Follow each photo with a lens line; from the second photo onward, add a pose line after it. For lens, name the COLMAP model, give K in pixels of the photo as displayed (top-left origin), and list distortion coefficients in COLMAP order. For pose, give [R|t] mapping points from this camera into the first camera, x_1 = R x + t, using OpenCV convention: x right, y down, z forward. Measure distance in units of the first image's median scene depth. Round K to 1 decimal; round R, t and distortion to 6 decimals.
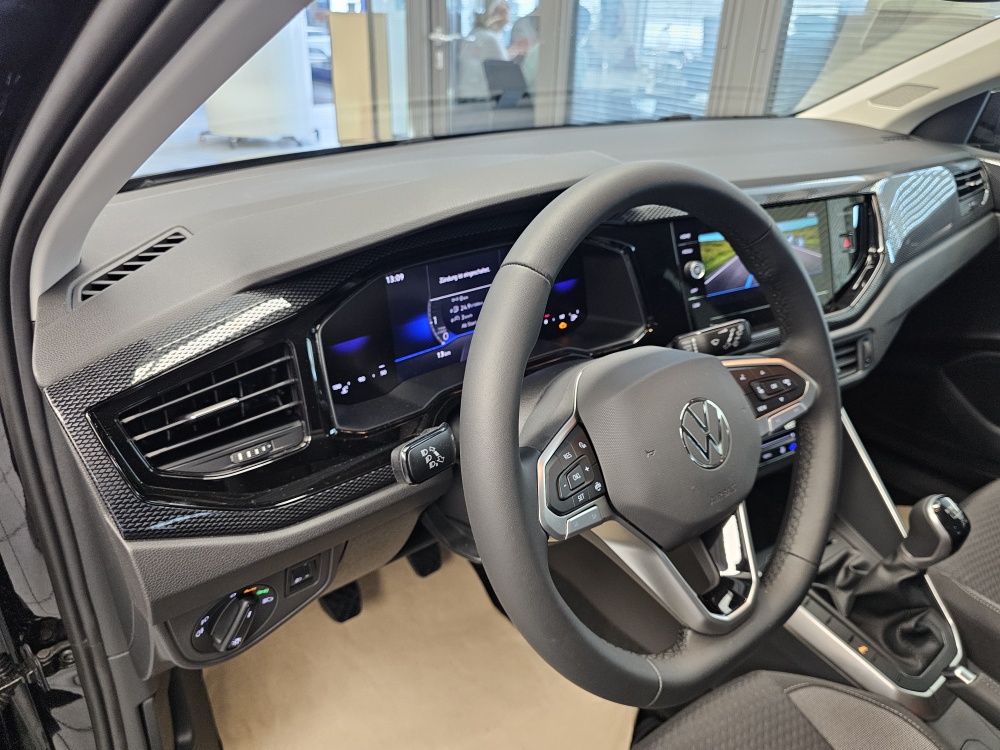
lens RADIAL K [[689.7, 0, 499.0], [0, 689.7, 381.7], [0, 0, 1]] dist [0.051494, -0.047288]
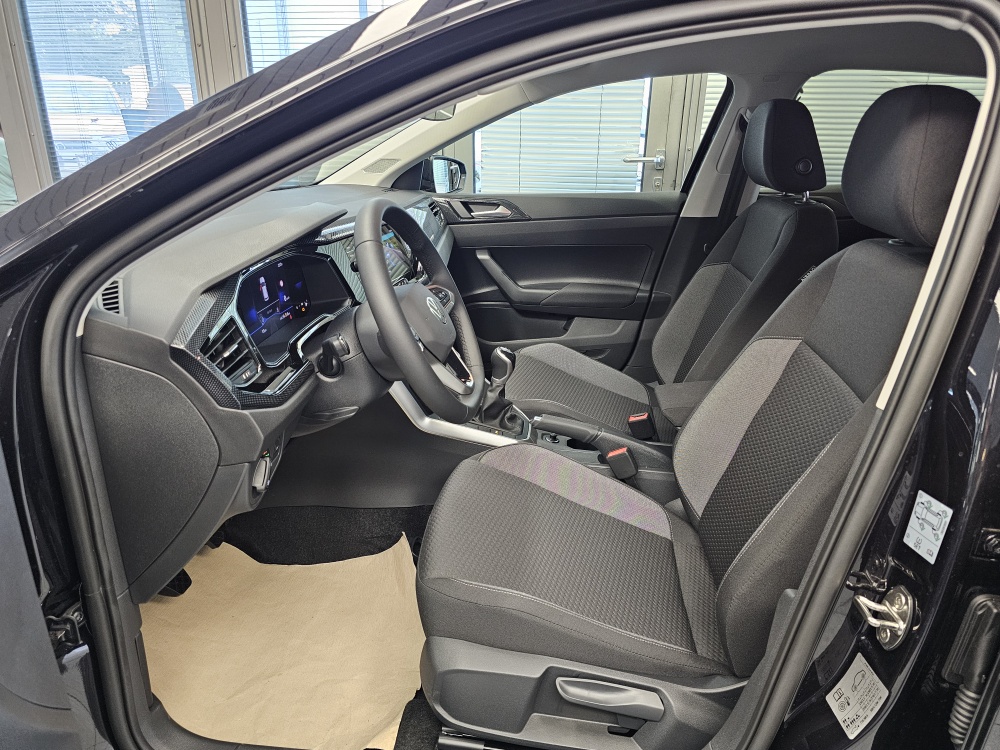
lens RADIAL K [[675.0, 0, 494.7], [0, 675.0, 374.4], [0, 0, 1]] dist [0.098083, -0.146101]
pose [[0.707450, -0.273974, 0.651500, -0.713932], [0.342563, 0.939214, 0.022984, 0.190861], [-0.618195, 0.206920, 0.758300, -0.500347]]
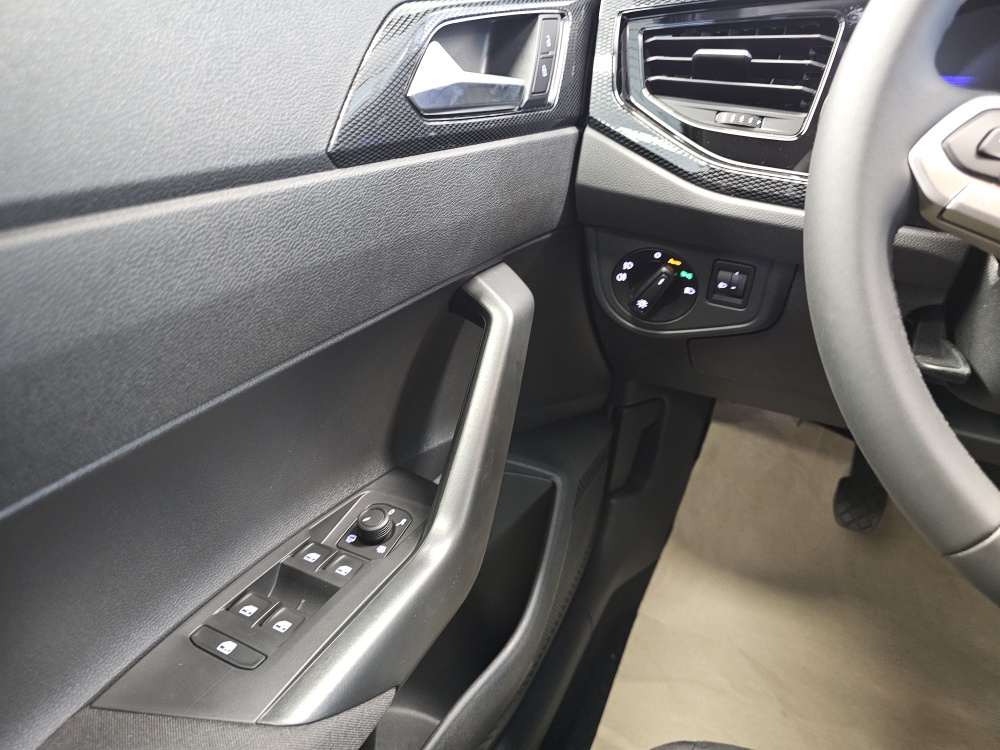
lens RADIAL K [[689.3, 0, 503.4], [0, 689.3, 376.4], [0, 0, 1]] dist [0.024117, -0.041806]
pose [[0.418258, 0.416808, -0.807051, 0.287402], [-0.429468, 0.873661, 0.228636, 0.225677], [0.800386, 0.250974, 0.544421, 0.212225]]
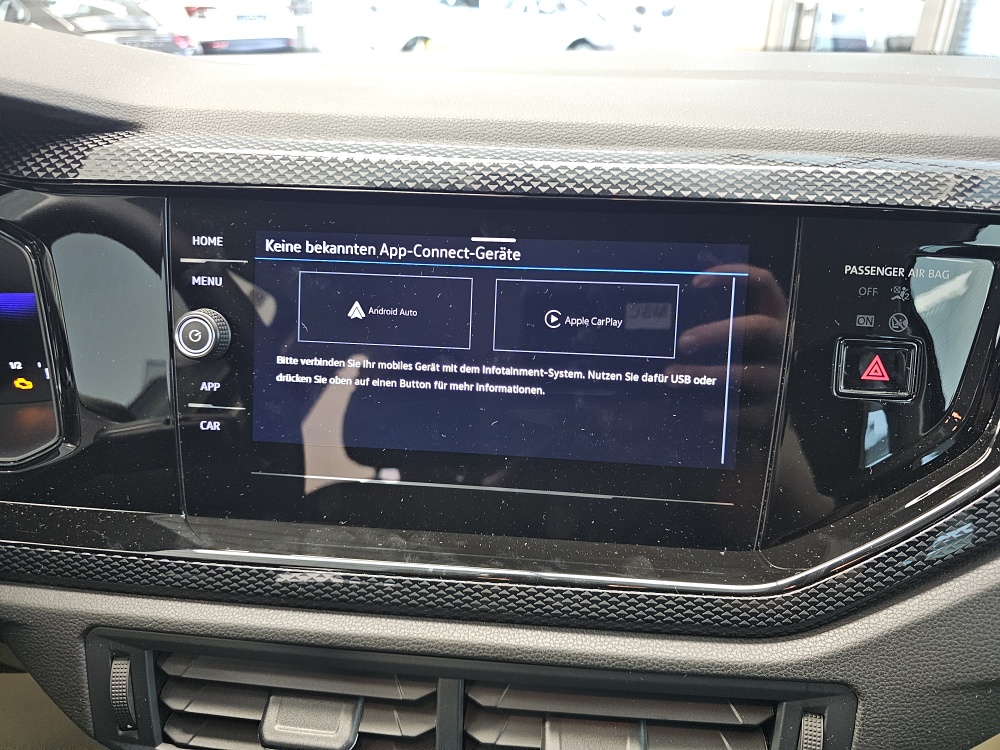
lens RADIAL K [[688.4, 0, 489.3], [0, 688.4, 361.1], [0, 0, 1]] dist [0.022954, -0.040293]
pose [[0.809715, 0.245374, -0.533061, 0.630882], [-0.253972, 0.965434, 0.058618, -0.215437], [0.529018, 0.087918, 0.844044, 0.801104]]
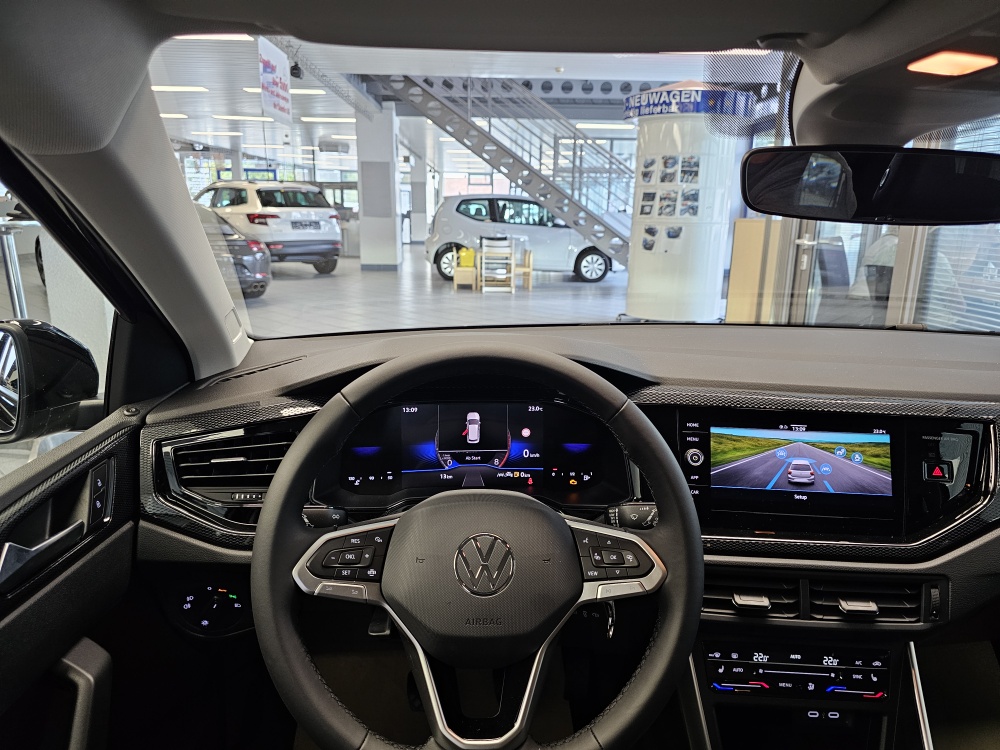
lens RADIAL K [[674.9, 0, 509.7], [0, 674.9, 374.3], [0, 0, 1]] dist [0.081302, -0.100168]
pose [[0.824621, 0.124032, -0.551920, 0.624536], [-0.262395, 0.948222, -0.178951, -0.024368], [0.501147, 0.292388, 0.814469, -0.009185]]
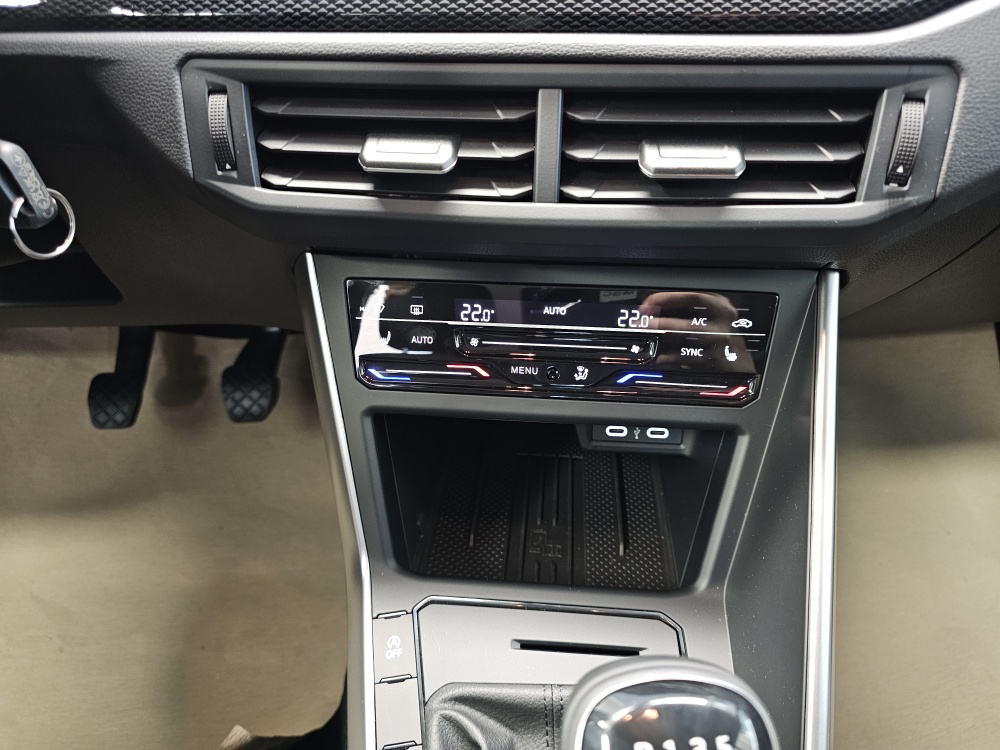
lens RADIAL K [[695.7, 0, 500.0], [0, 695.7, 375.0], [0, 0, 1]] dist [0.029692, -0.043484]
pose [[0.810936, 0.314651, -0.493332, 0.668935], [-0.257194, 0.948973, 0.182488, 0.049016], [0.525579, -0.021105, 0.850483, 0.779980]]
